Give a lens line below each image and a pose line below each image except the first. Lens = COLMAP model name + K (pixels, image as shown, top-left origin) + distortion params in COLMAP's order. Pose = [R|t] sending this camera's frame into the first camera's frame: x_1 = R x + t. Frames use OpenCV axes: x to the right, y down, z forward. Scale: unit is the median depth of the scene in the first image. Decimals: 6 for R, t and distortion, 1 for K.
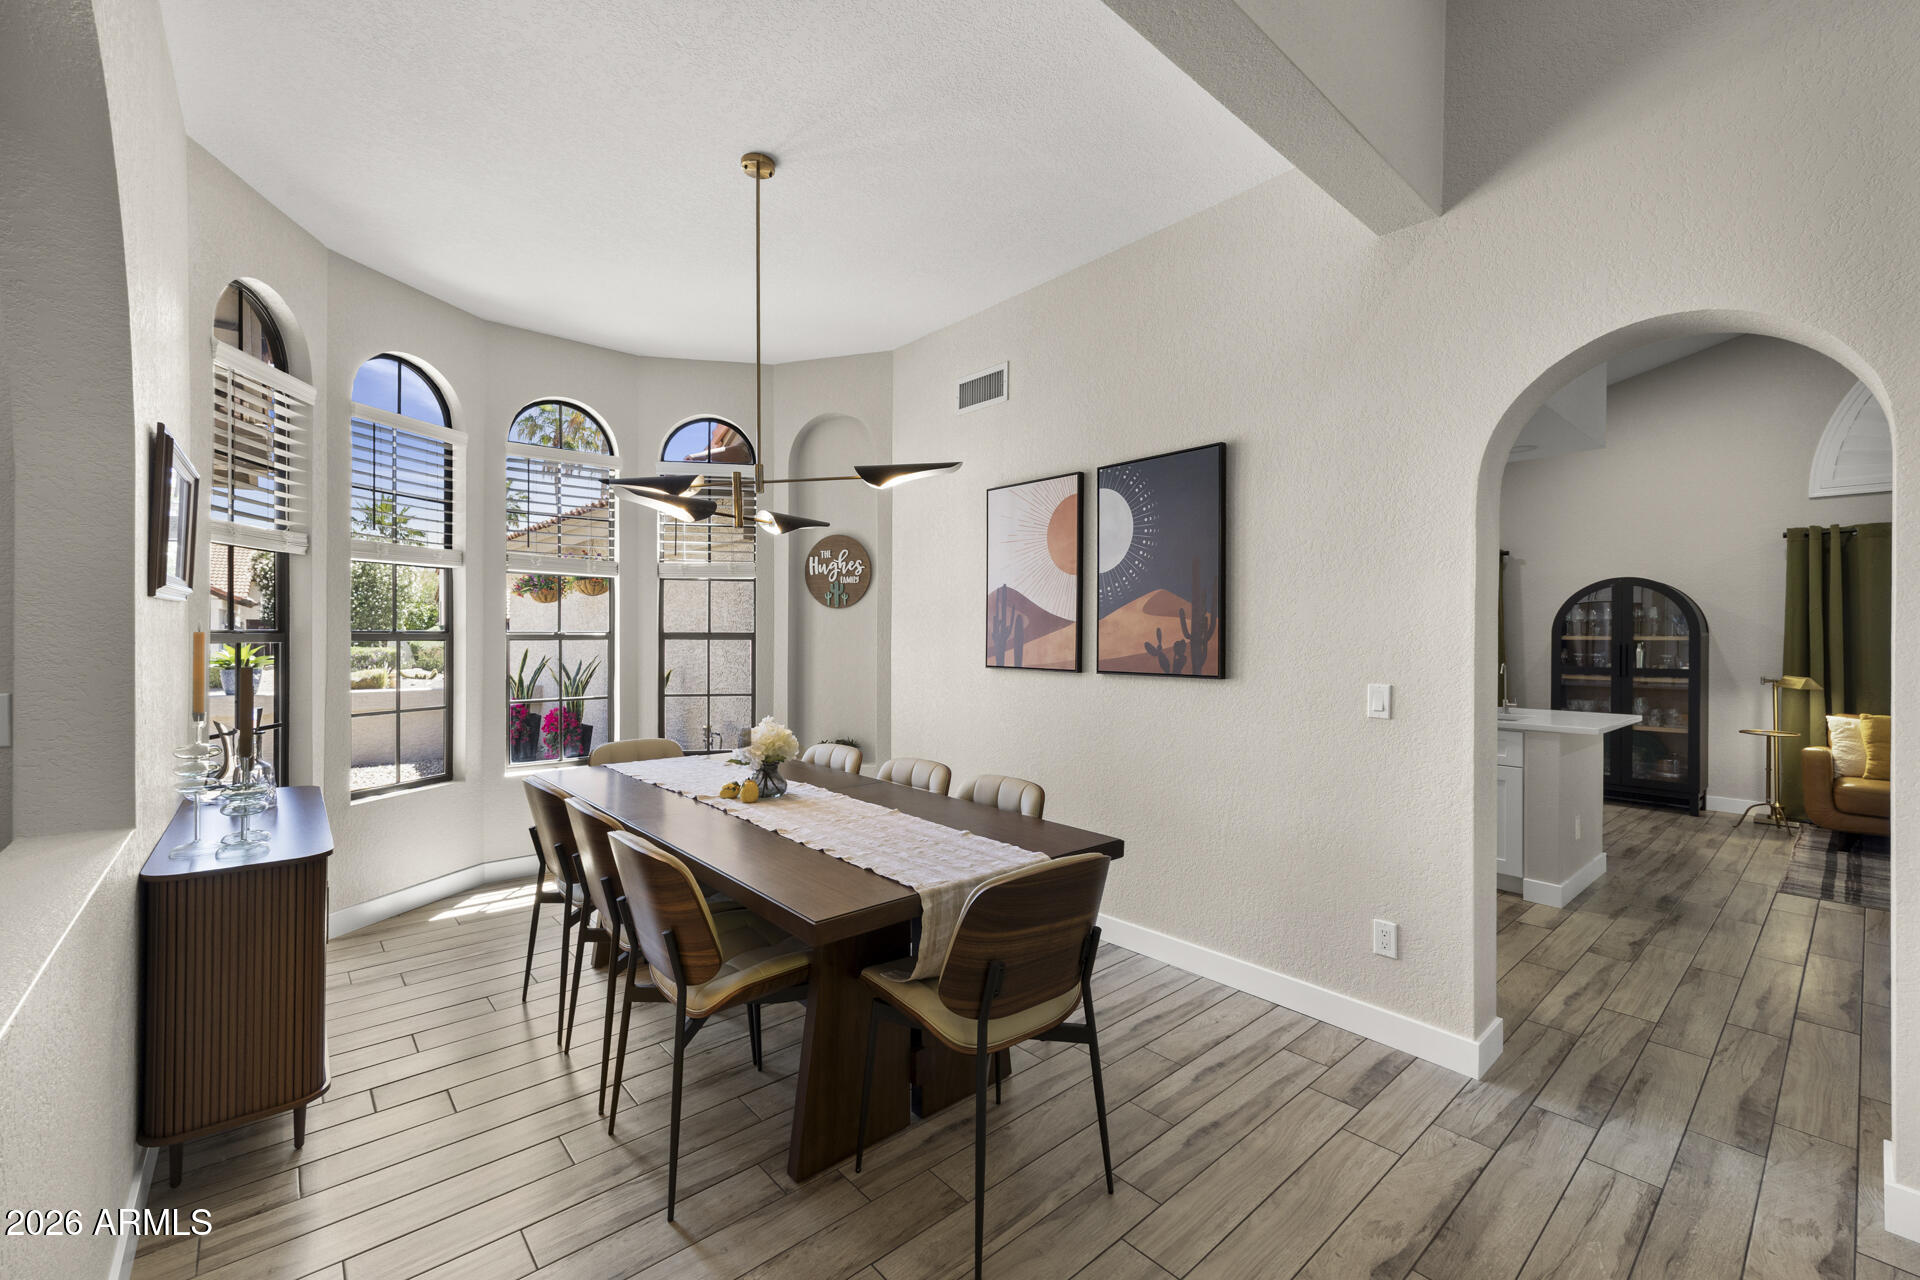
lens RADIAL K [[787.8, 0, 968.2], [0, 787.8, 643.3], [0, 0, 1]] dist [0.011367, 0.000060]
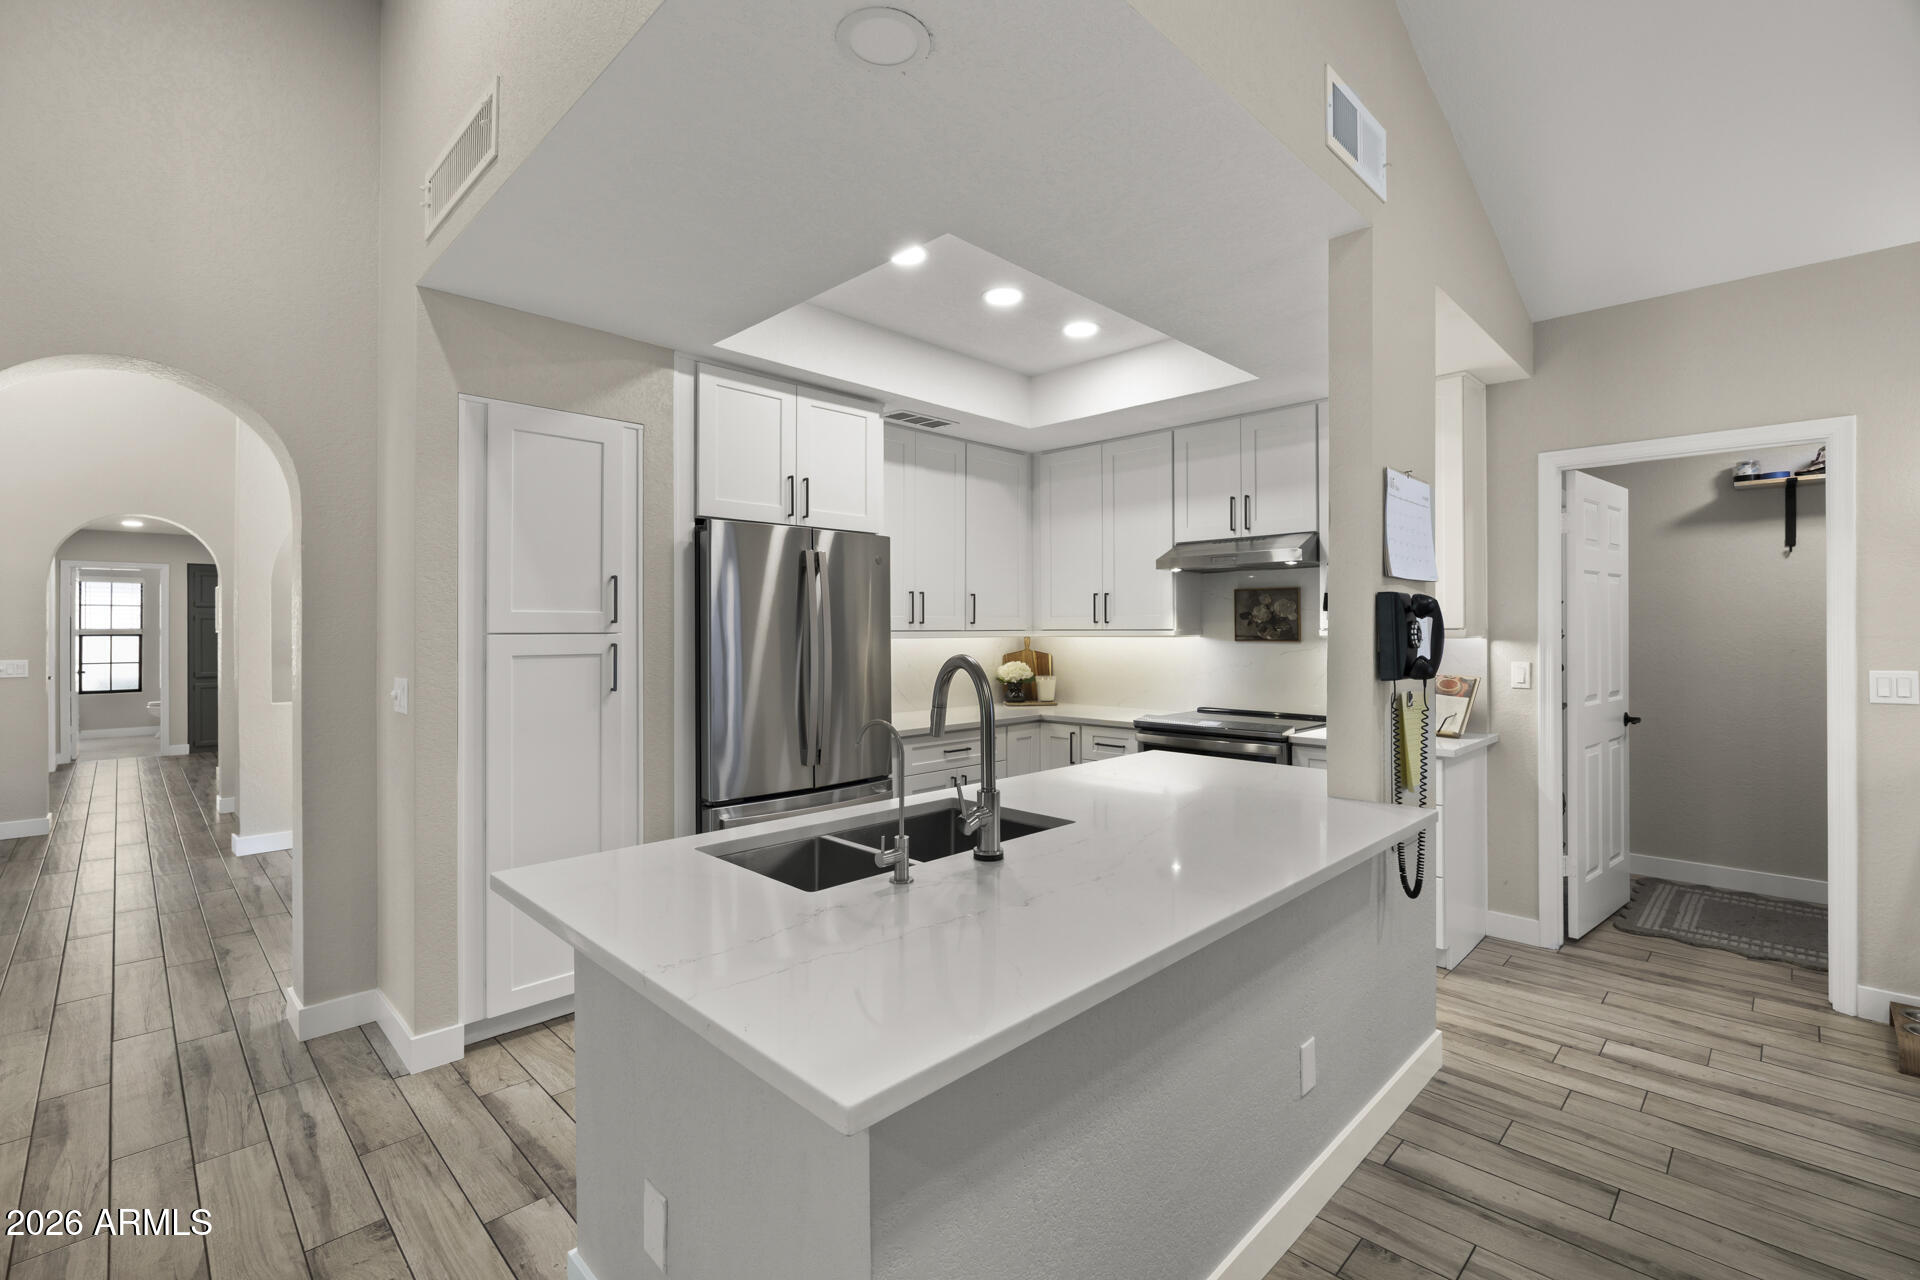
lens RADIAL K [[844.4, 0, 960.4], [0, 844.4, 624.6], [0, 0, 1]] dist [-0.003065, 0.000097]
pose [[0.063713, -0.009266, -0.997925, 1.144753], [-0.004773, 0.999943, -0.009589, -0.012967], [0.997957, 0.005374, 0.063666, 1.120253]]
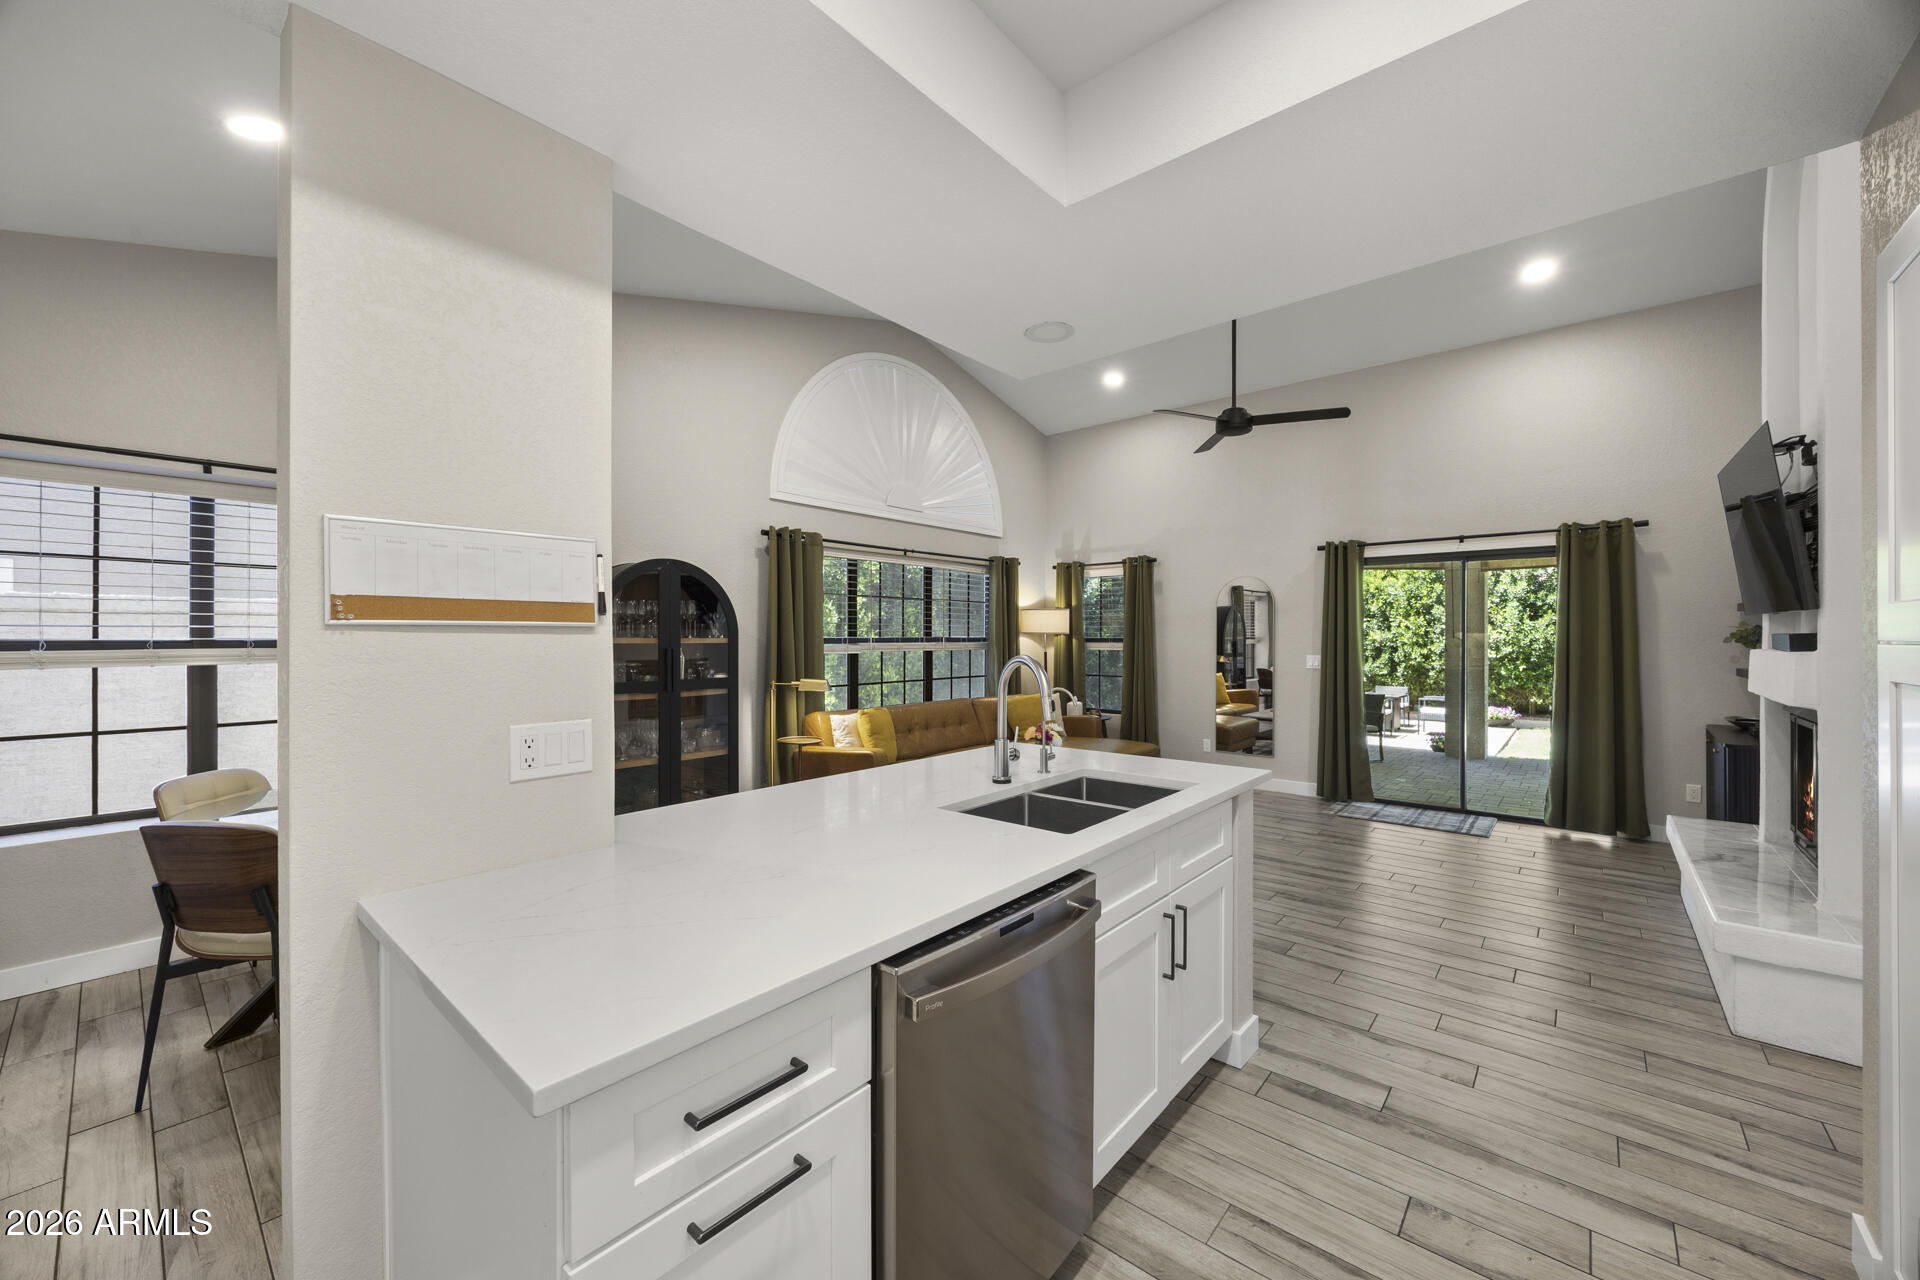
lens RADIAL K [[731.3, 0, 968.8], [0, 731.3, 636.3], [0, 0, 1]] dist [-0.001618, -0.000242]
pose [[-0.142514, -0.003262, 0.989787, 0.163643], [0.007090, 0.999966, 0.004316, -0.018259], [-0.989767, 0.007633, -0.142486, 1.270343]]
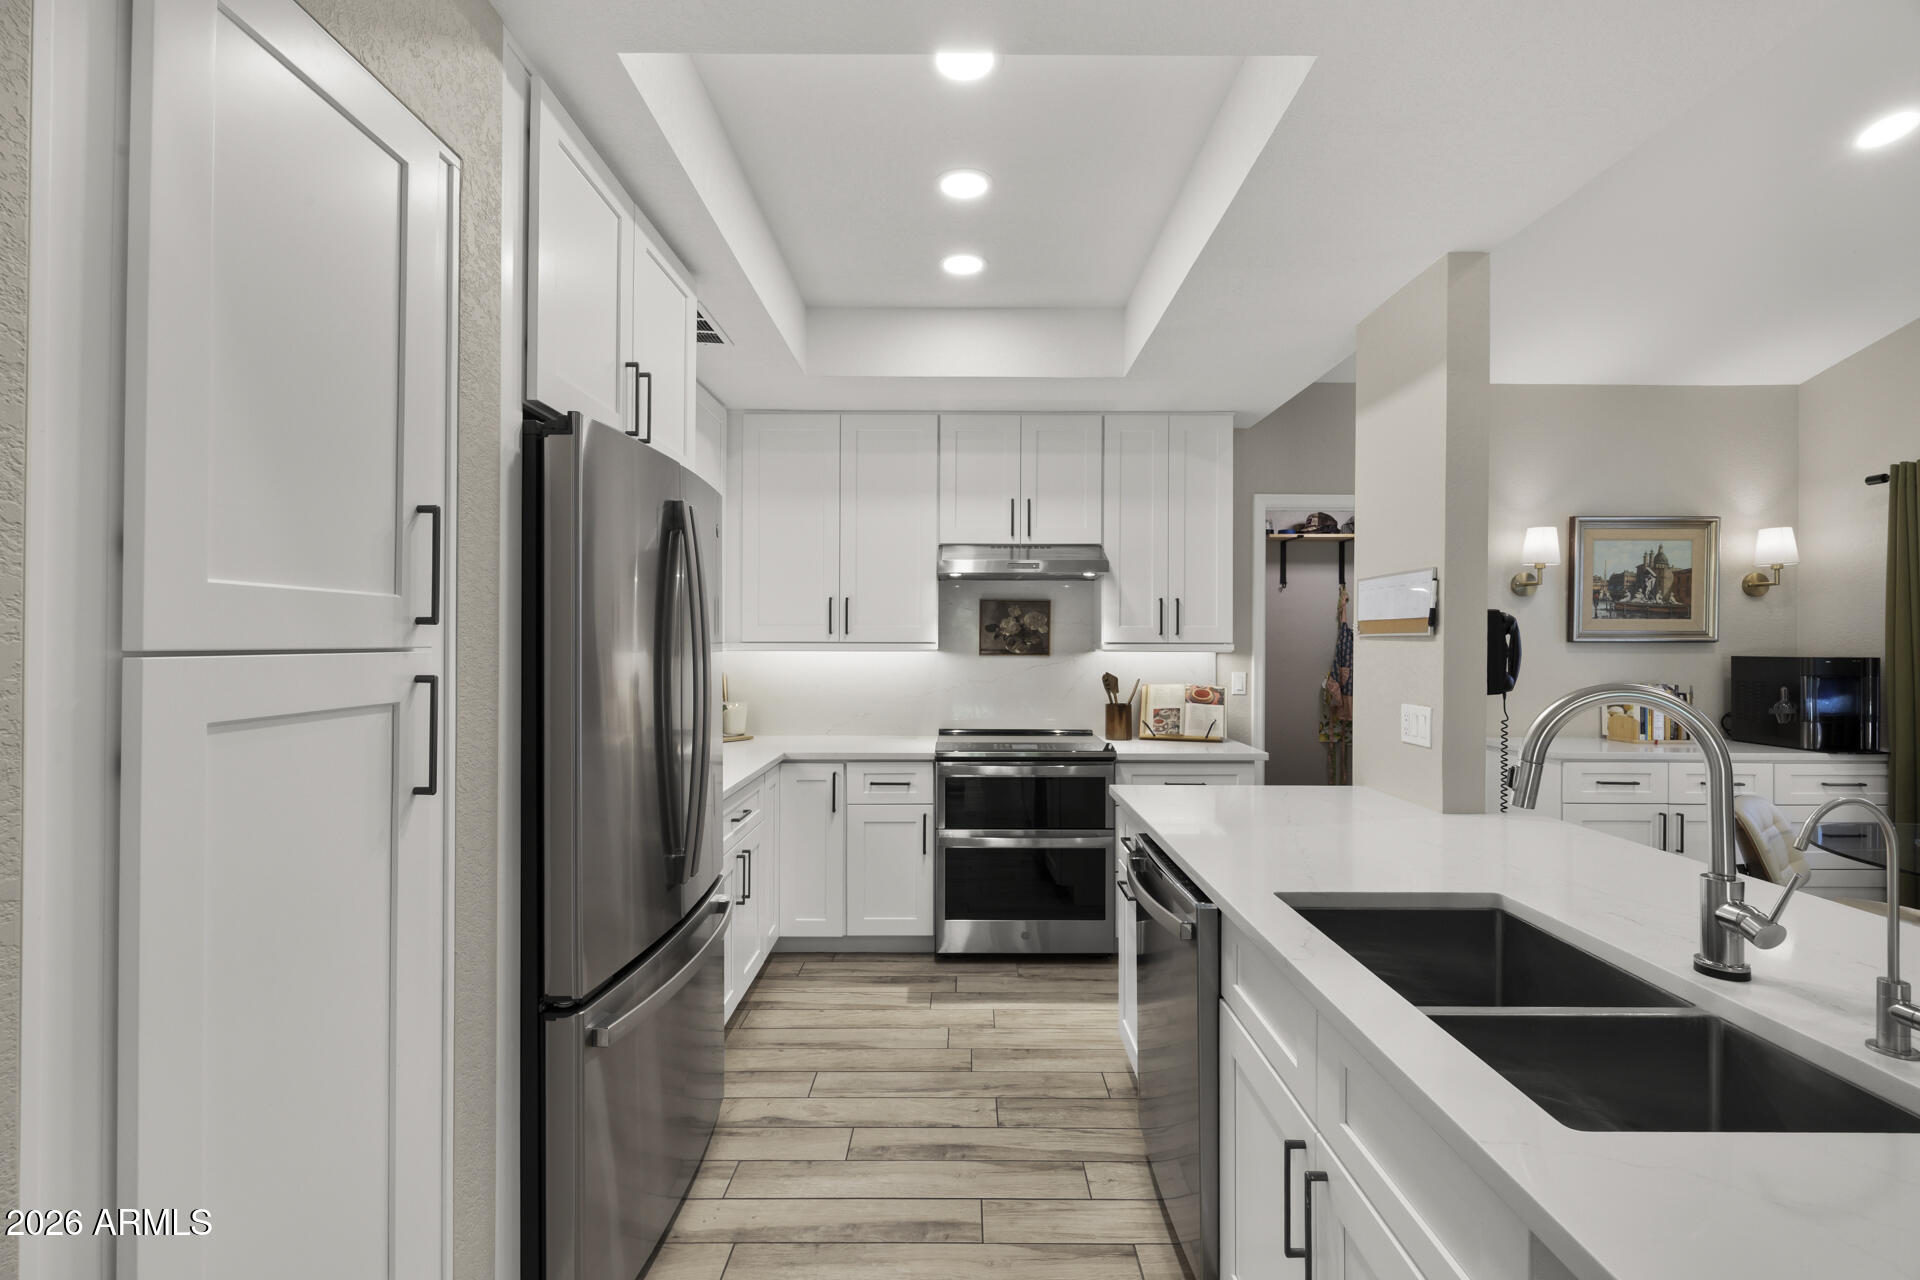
lens RADIAL K [[843.7, 0, 961.7], [0, 843.7, 641.3], [0, 0, 1]] dist [-0.004099, 0.000457]
pose [[0.747150, -0.000972, -0.664654, 0.722677], [-0.005411, 0.999957, -0.007545, -0.012879], [0.664633, 0.009234, 0.747113, 0.770069]]
